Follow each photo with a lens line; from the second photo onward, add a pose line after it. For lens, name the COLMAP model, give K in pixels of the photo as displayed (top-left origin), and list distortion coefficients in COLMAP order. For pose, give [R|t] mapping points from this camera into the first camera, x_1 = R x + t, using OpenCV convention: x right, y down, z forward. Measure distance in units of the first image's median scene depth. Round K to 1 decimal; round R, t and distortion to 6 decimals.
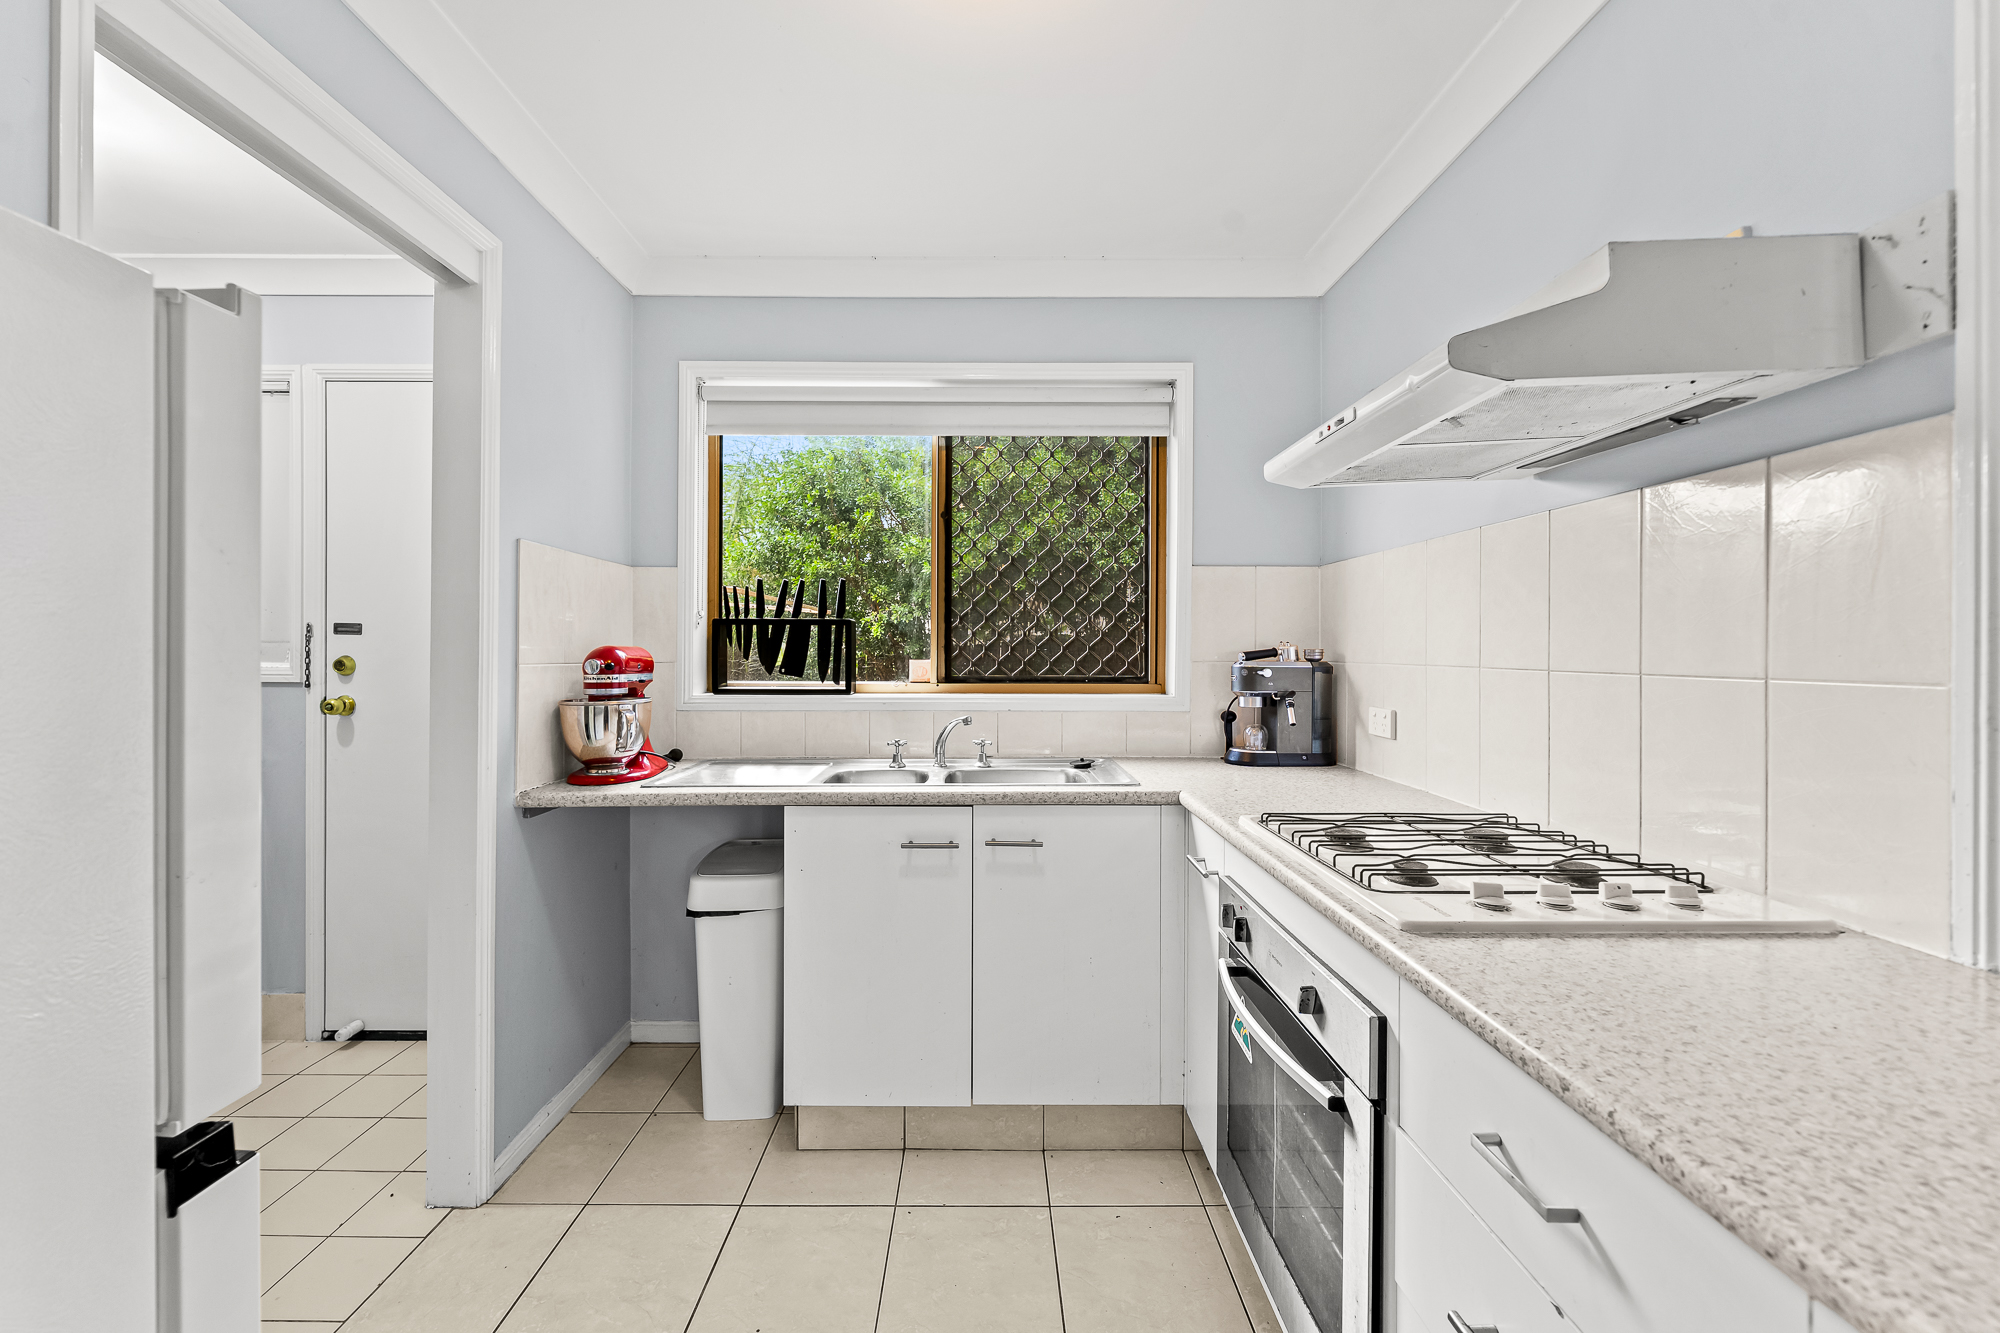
lens RADIAL K [[769.0, 0, 965.8], [0, 769.0, 654.4], [0, 0, 1]] dist [0.000682, -0.000003]
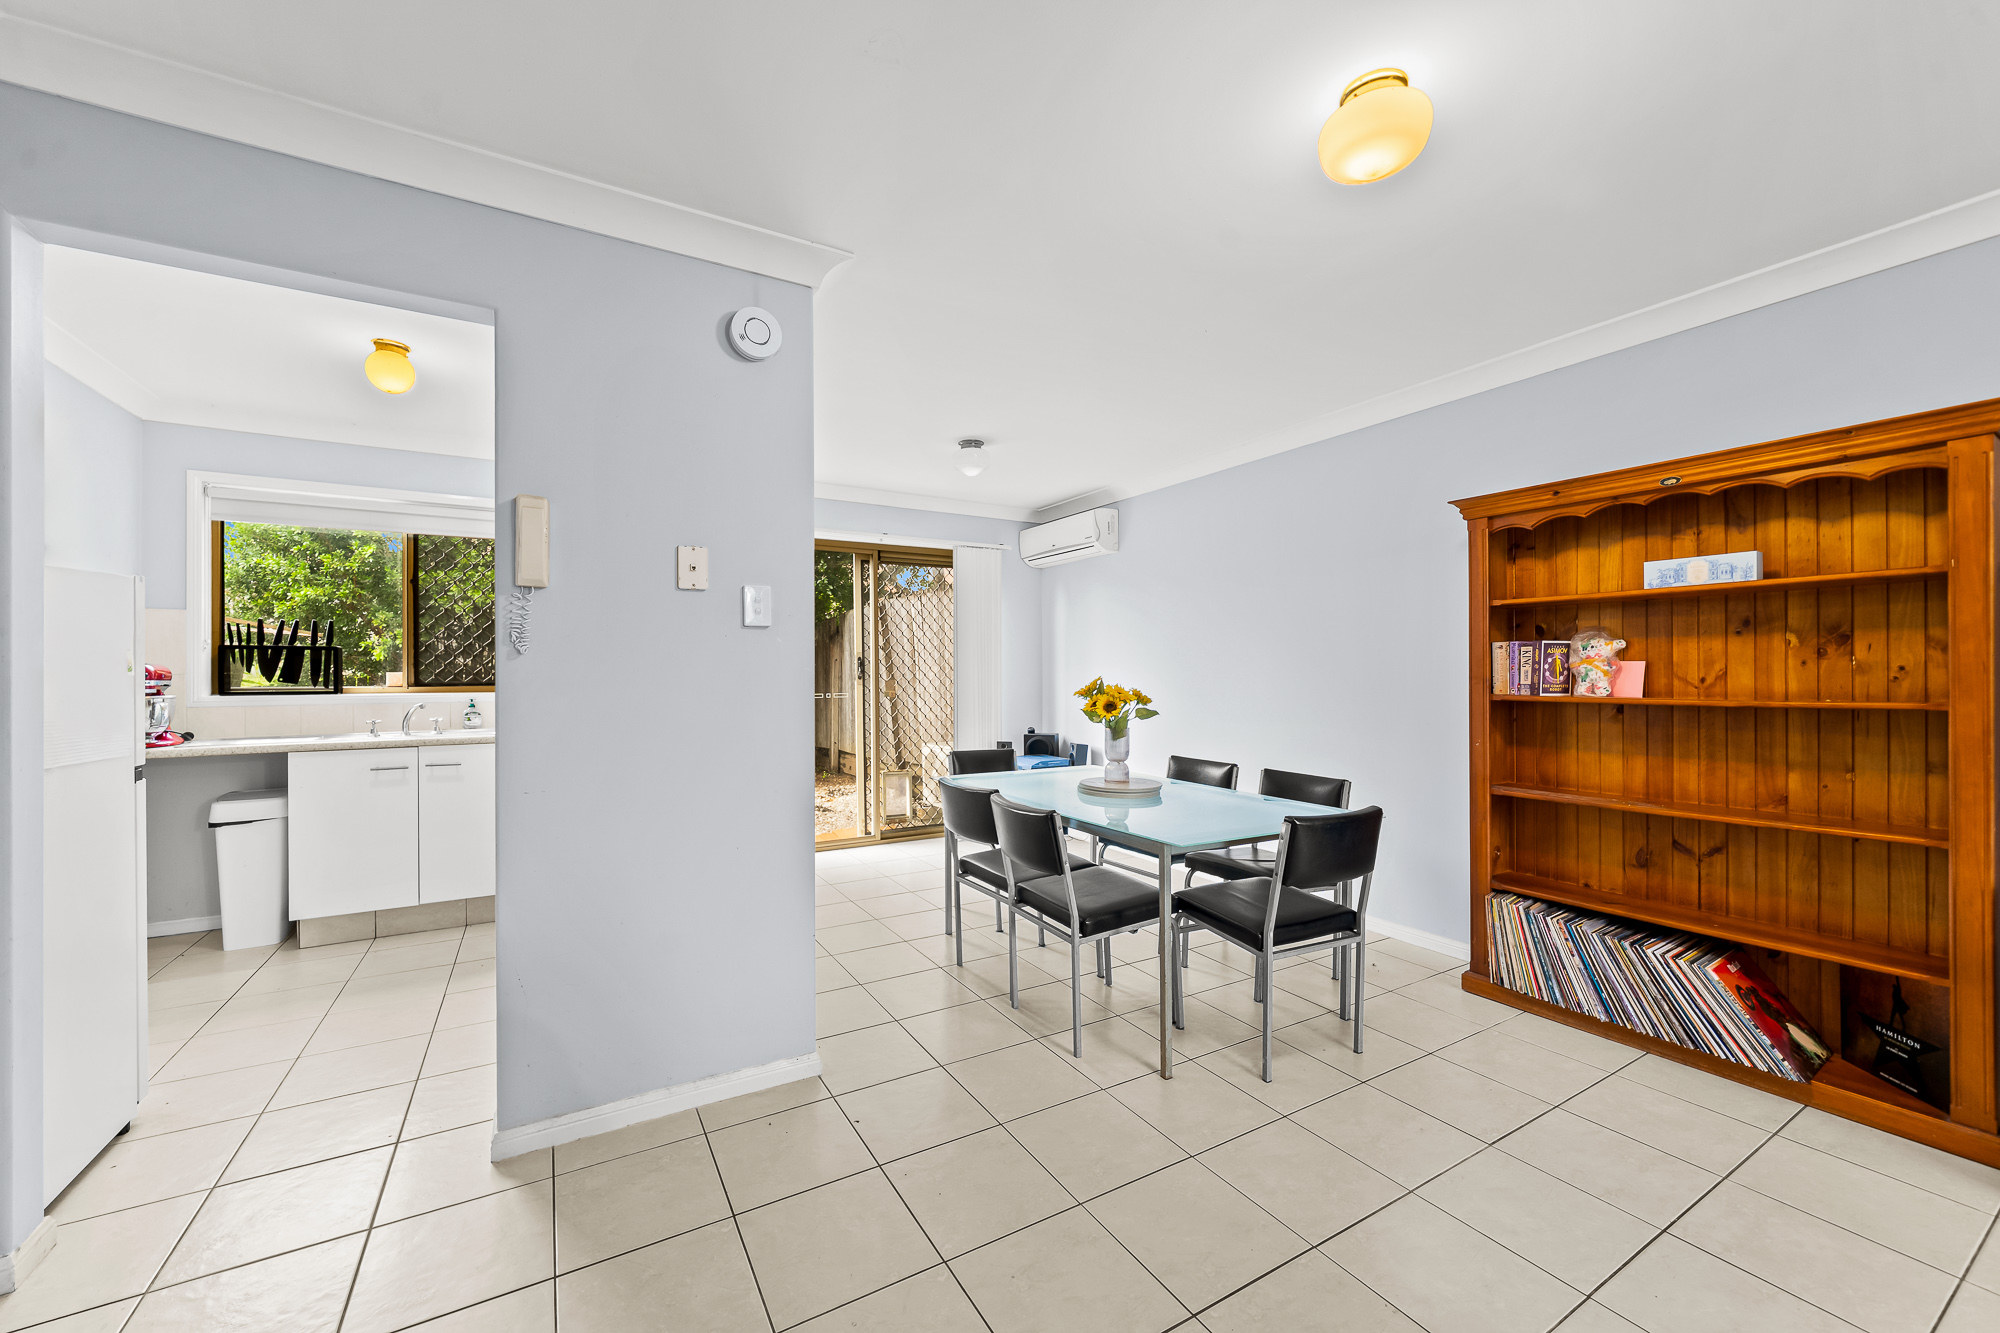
lens RADIAL K [[767.5, 0, 978.4], [0, 767.5, 677.4], [0, 0, 1]] dist [-0.000959, -0.000239]
pose [[0.862387, -0.007201, 0.506198, 0.184765], [0.008149, 0.999967, 0.000343, 0.027794], [-0.506184, 0.003829, 0.862417, -1.009515]]
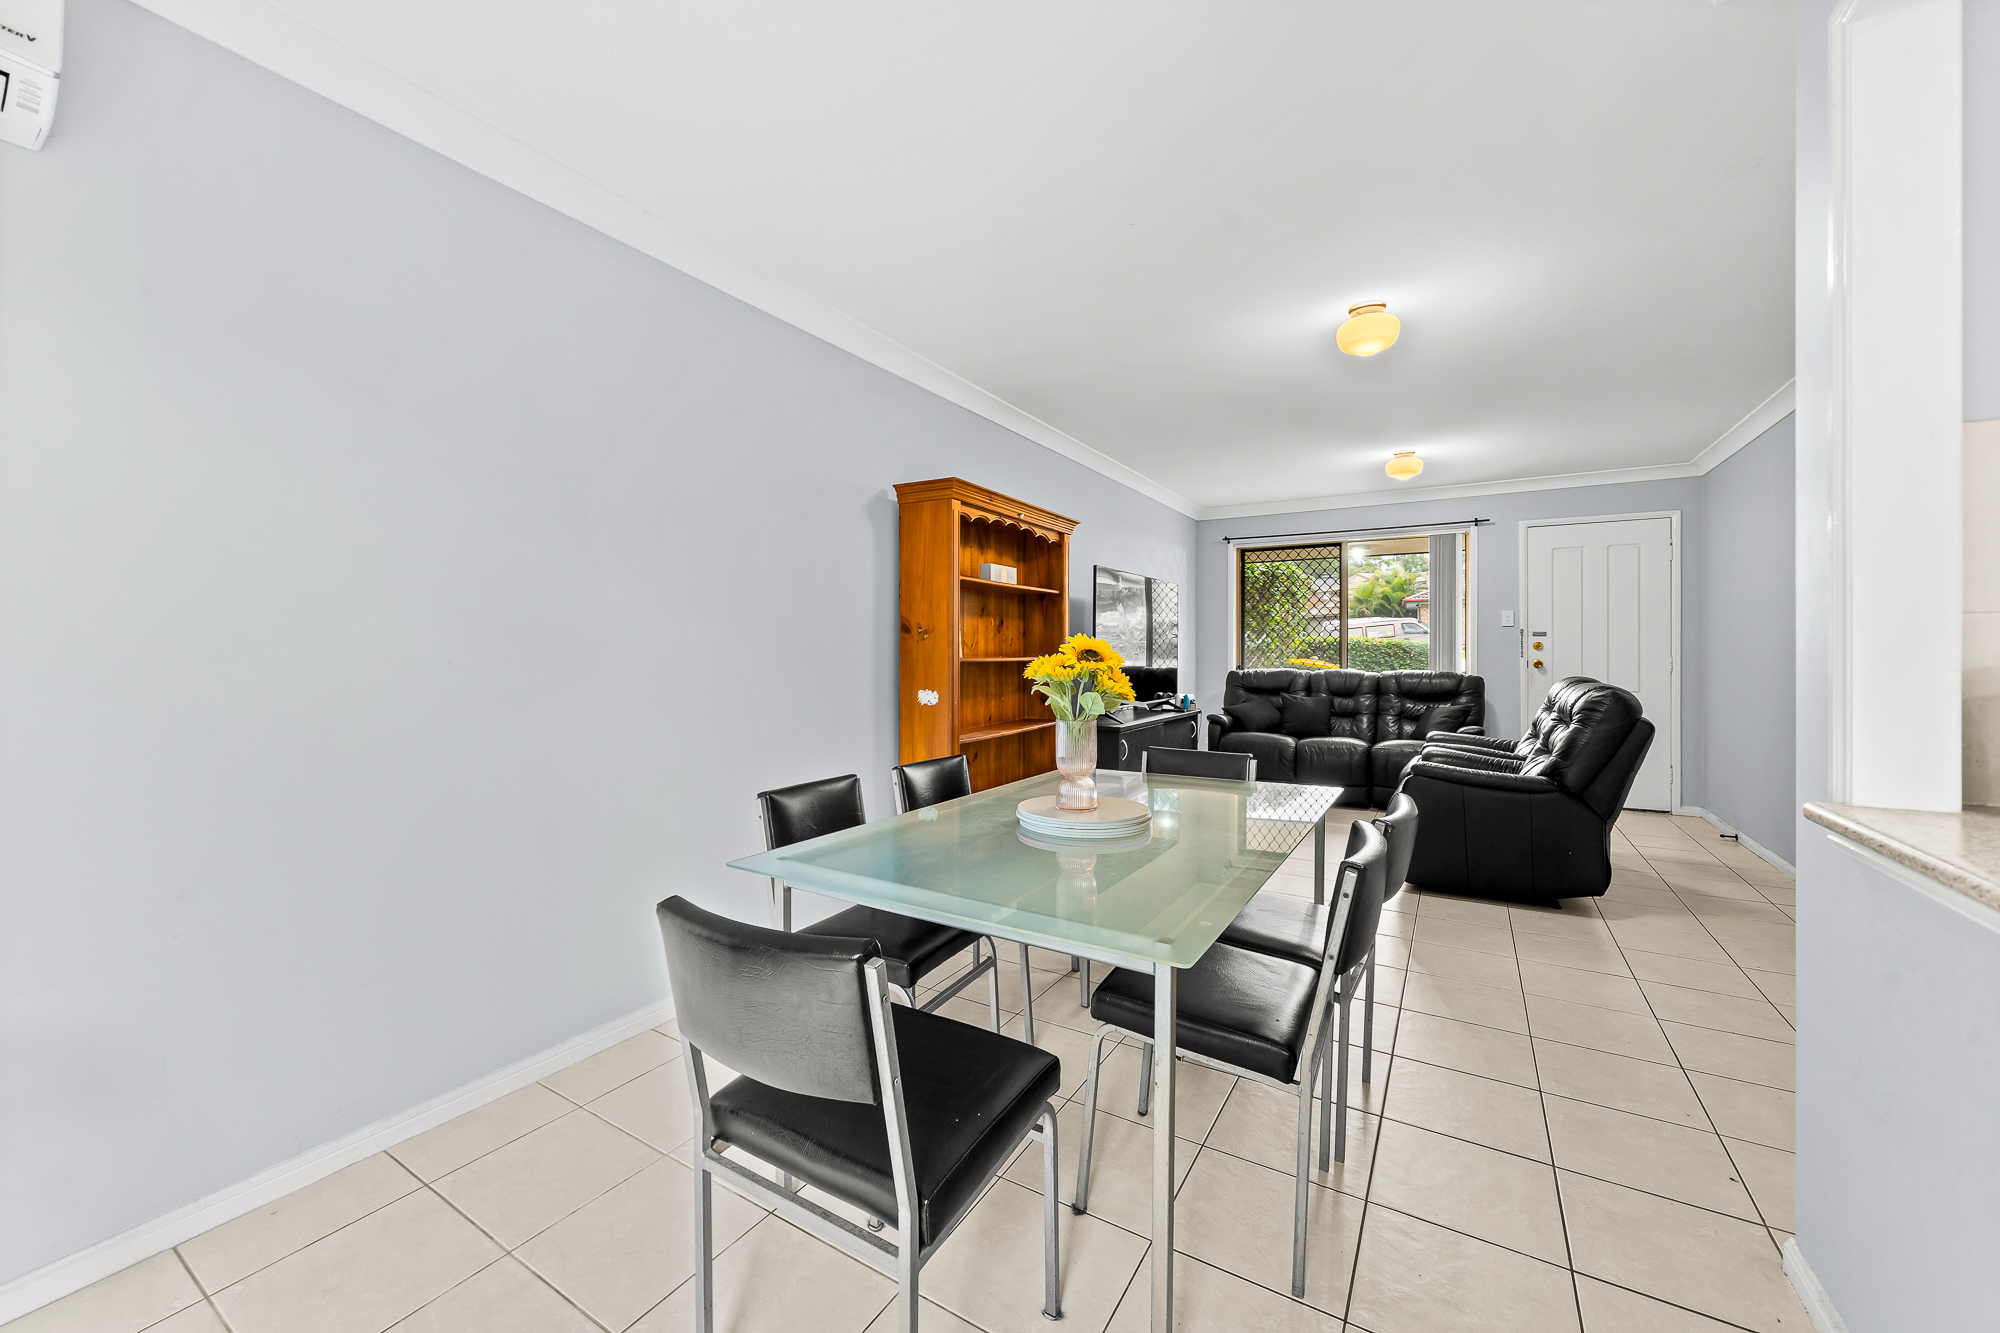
lens RADIAL K [[767.5, 0, 978.4], [0, 767.5, 677.4], [0, 0, 1]] dist [-0.000959, -0.000239]
pose [[-0.856075, -0.018365, 0.516525, 0.724164], [0.002457, 0.999213, 0.039599, 0.042101], [-0.516846, 0.035169, -0.855356, 0.689612]]
